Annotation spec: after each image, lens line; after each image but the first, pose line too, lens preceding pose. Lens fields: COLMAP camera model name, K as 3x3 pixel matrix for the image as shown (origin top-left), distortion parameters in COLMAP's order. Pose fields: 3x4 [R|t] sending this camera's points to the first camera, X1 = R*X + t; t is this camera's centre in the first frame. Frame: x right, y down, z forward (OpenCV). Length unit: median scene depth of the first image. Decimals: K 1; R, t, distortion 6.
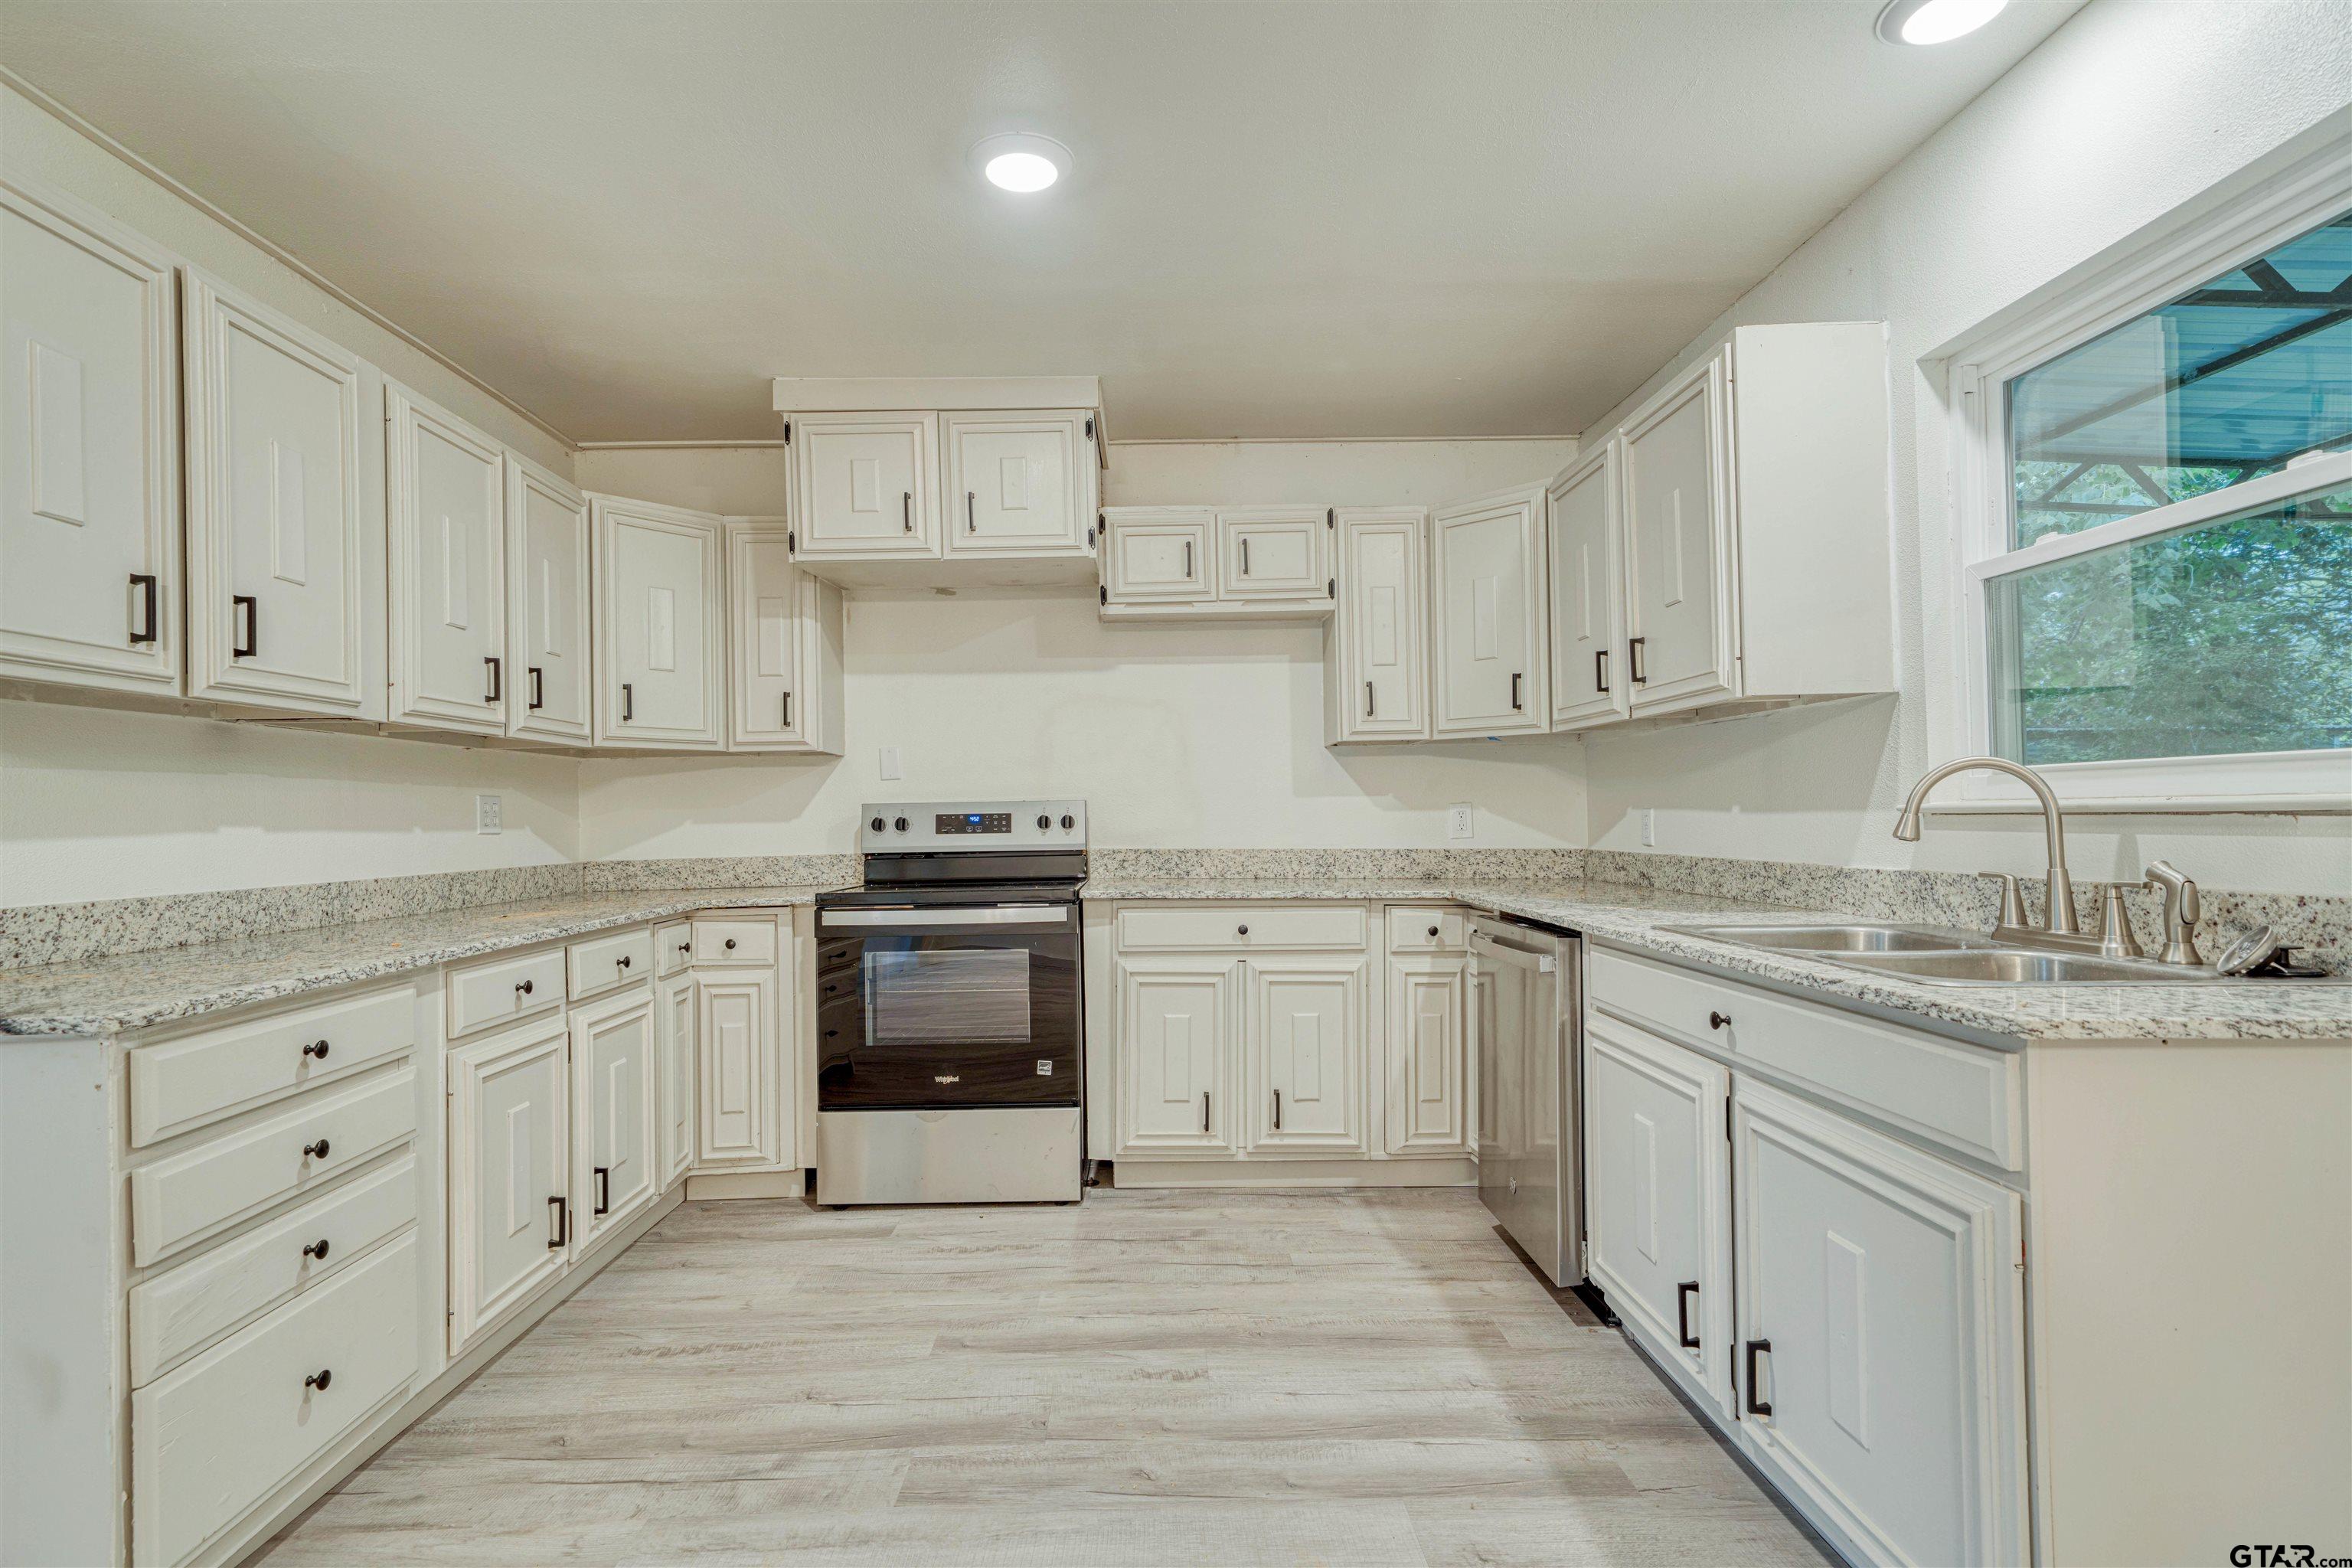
lens RADIAL K [[1164.0, 0, 1156.1], [0, 1164.0, 799.0], [0, 0, 1]] dist [0.016785, 0.001112]
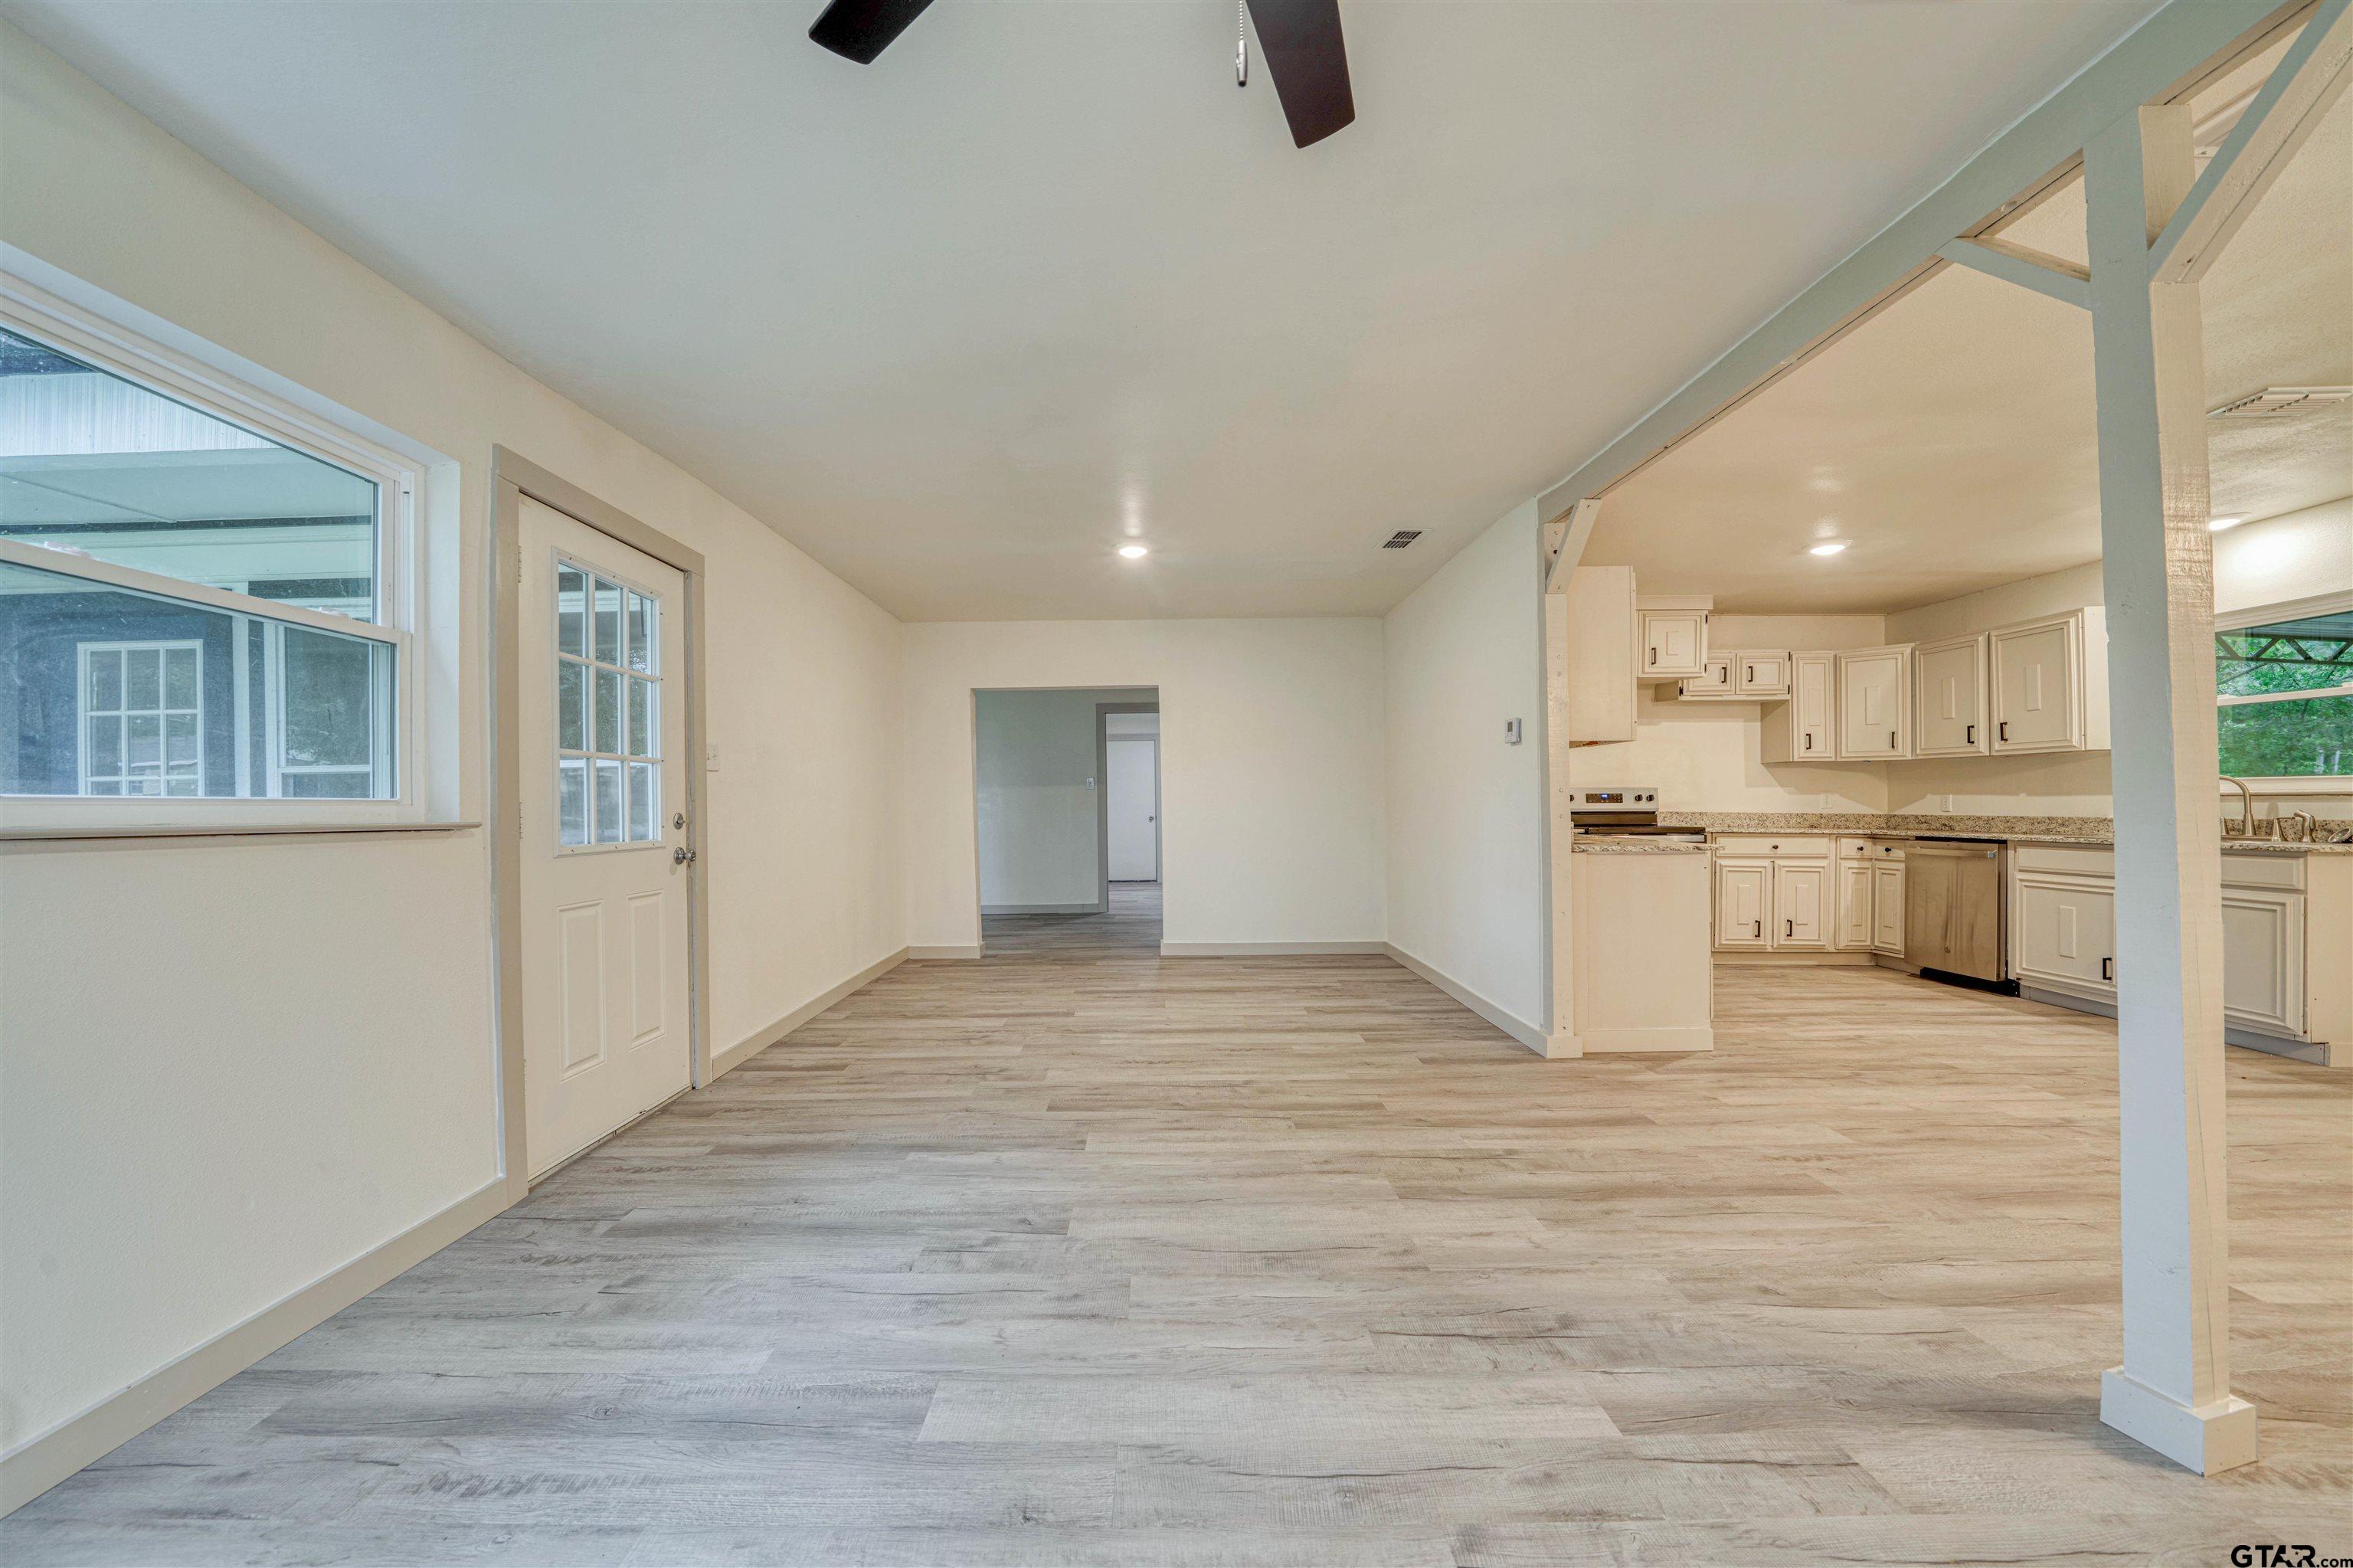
lens RADIAL K [[868.6, 0, 1148.8], [0, 868.6, 800.7], [0, 0, 1]] dist [-0.017198, 0.001350]
pose [[0.999487, 0.012041, -0.029669, -1.070162], [-0.011655, 0.999846, 0.013124, 0.016885], [0.029823, -0.012771, 0.999474, -0.669372]]
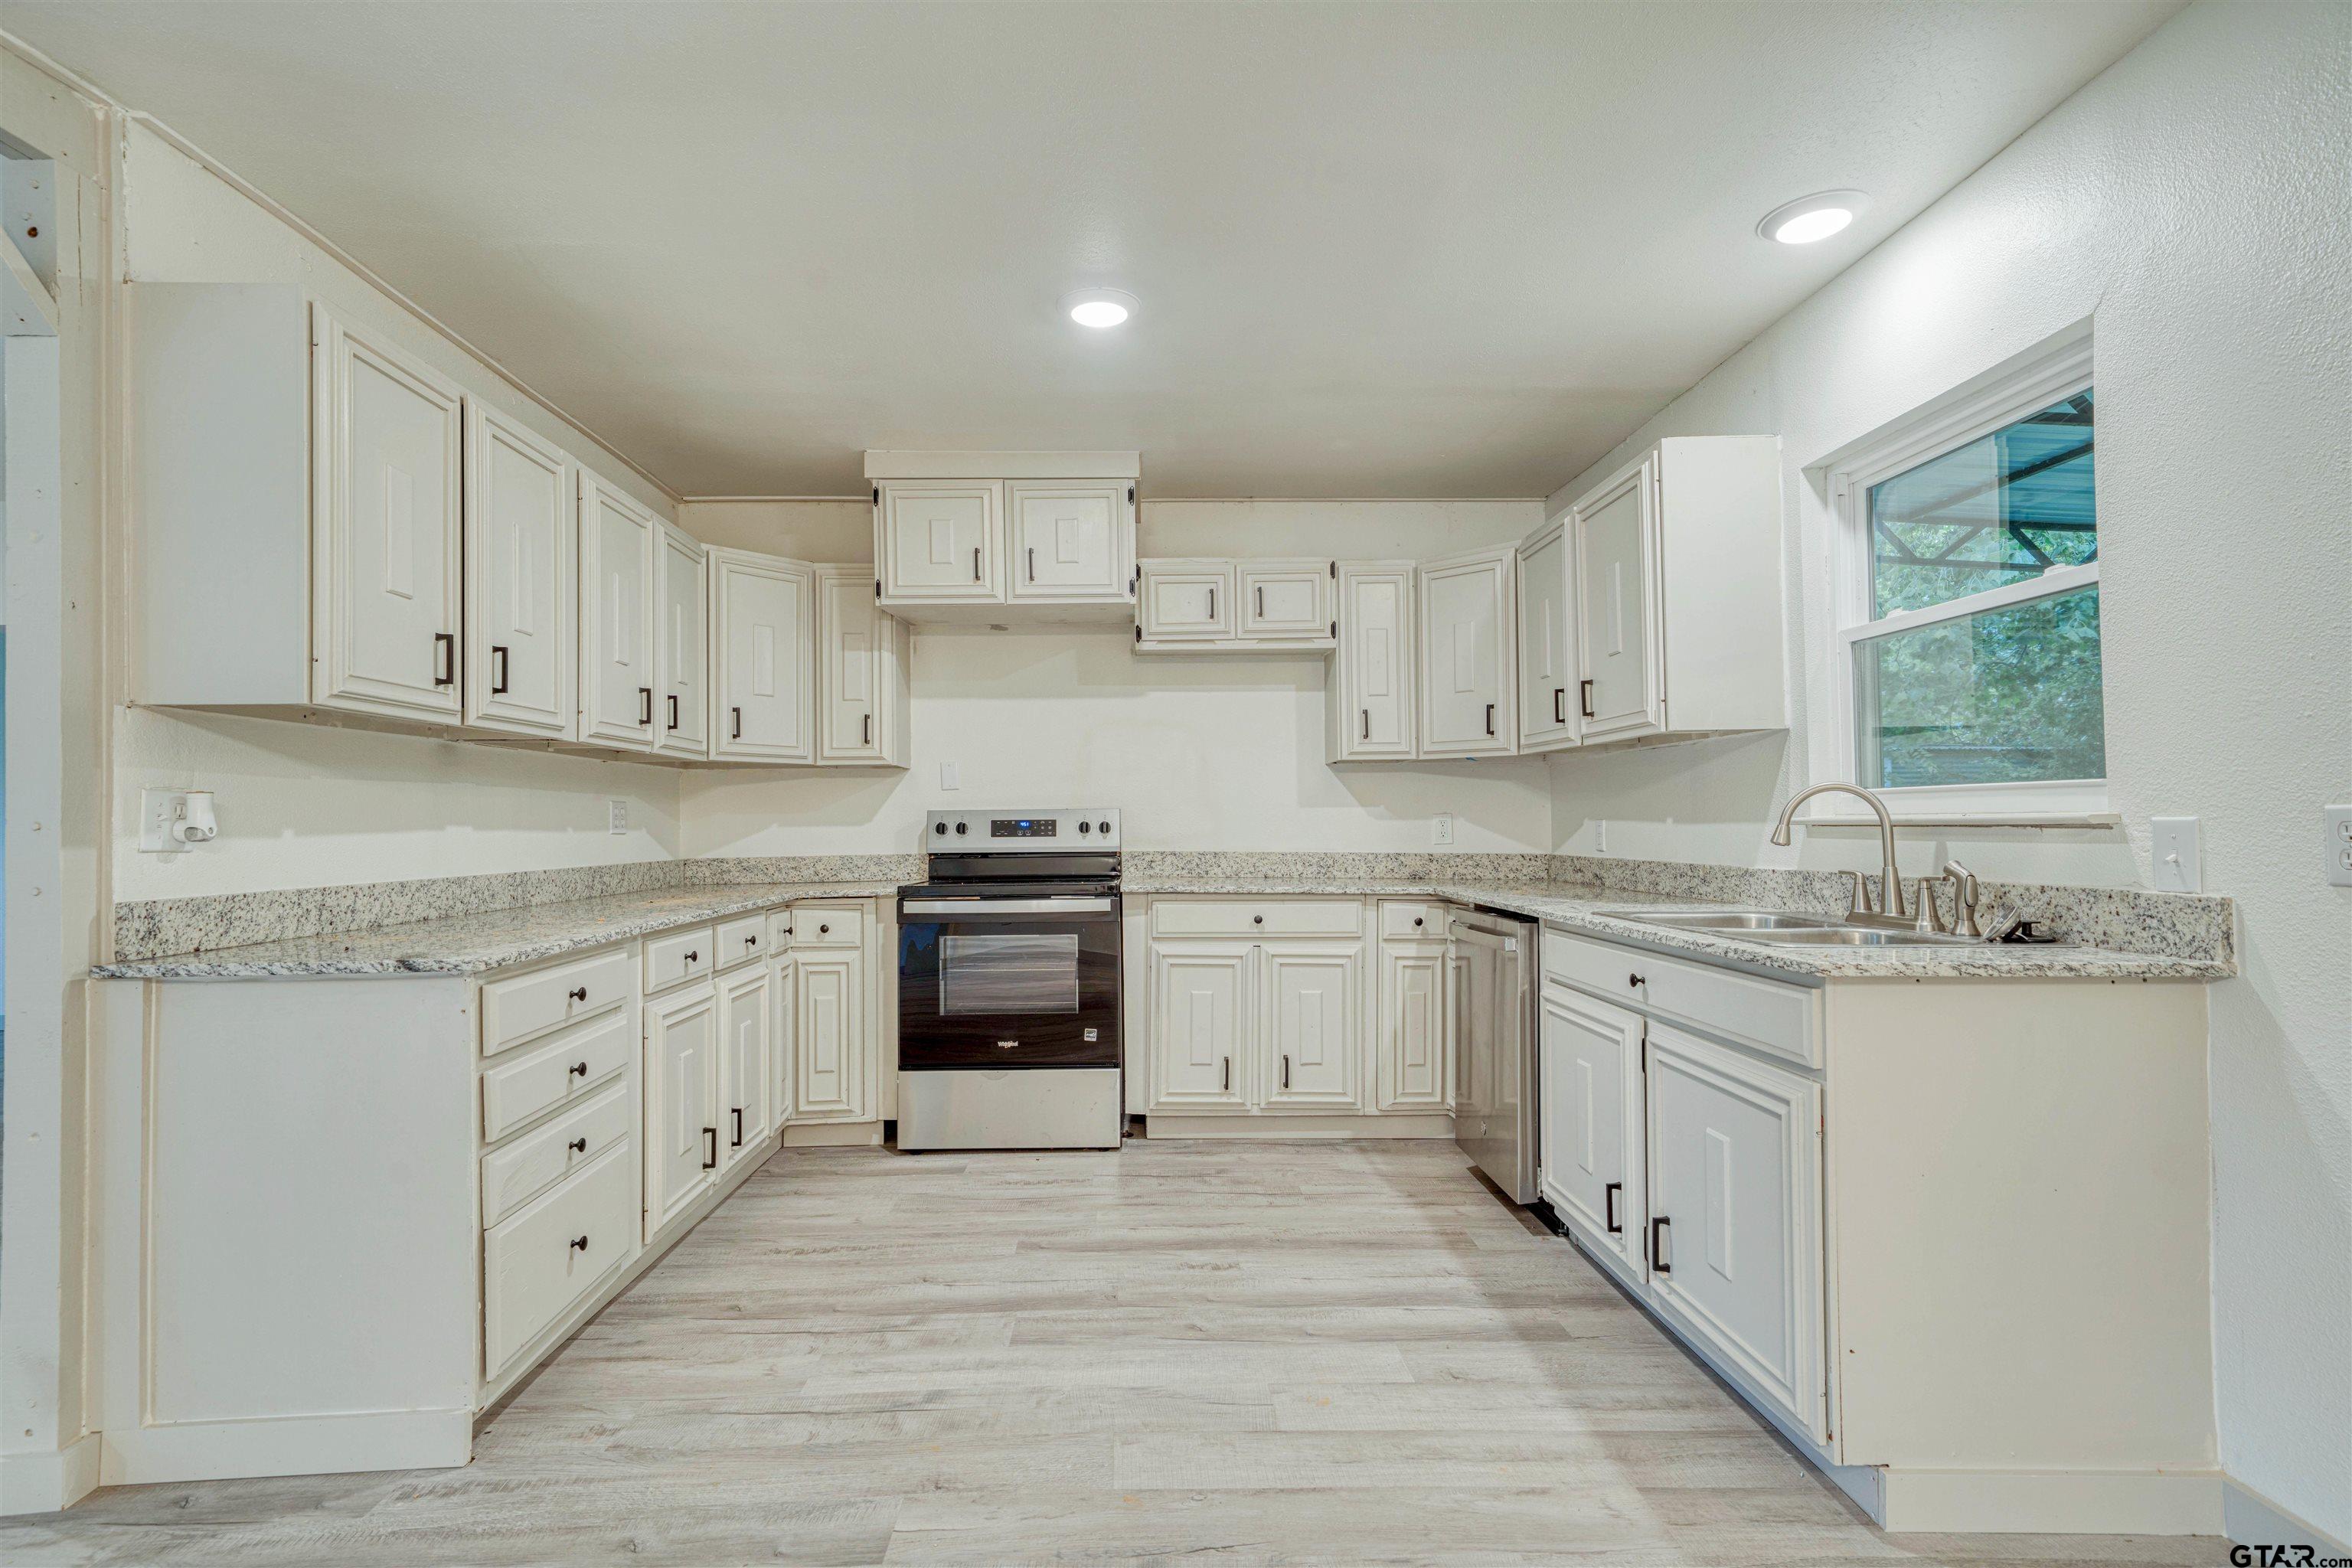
lens RADIAL K [[1142.6, 0, 1156.3], [0, 1142.6, 799.2], [0, 0, 1]] dist [0.015564, 0.000575]
pose [[0.999919, 0.007497, 0.010288, -0.041915], [-0.007427, 0.999949, -0.006800, -0.001358], [-0.010338, 0.006723, 0.999924, -0.161089]]
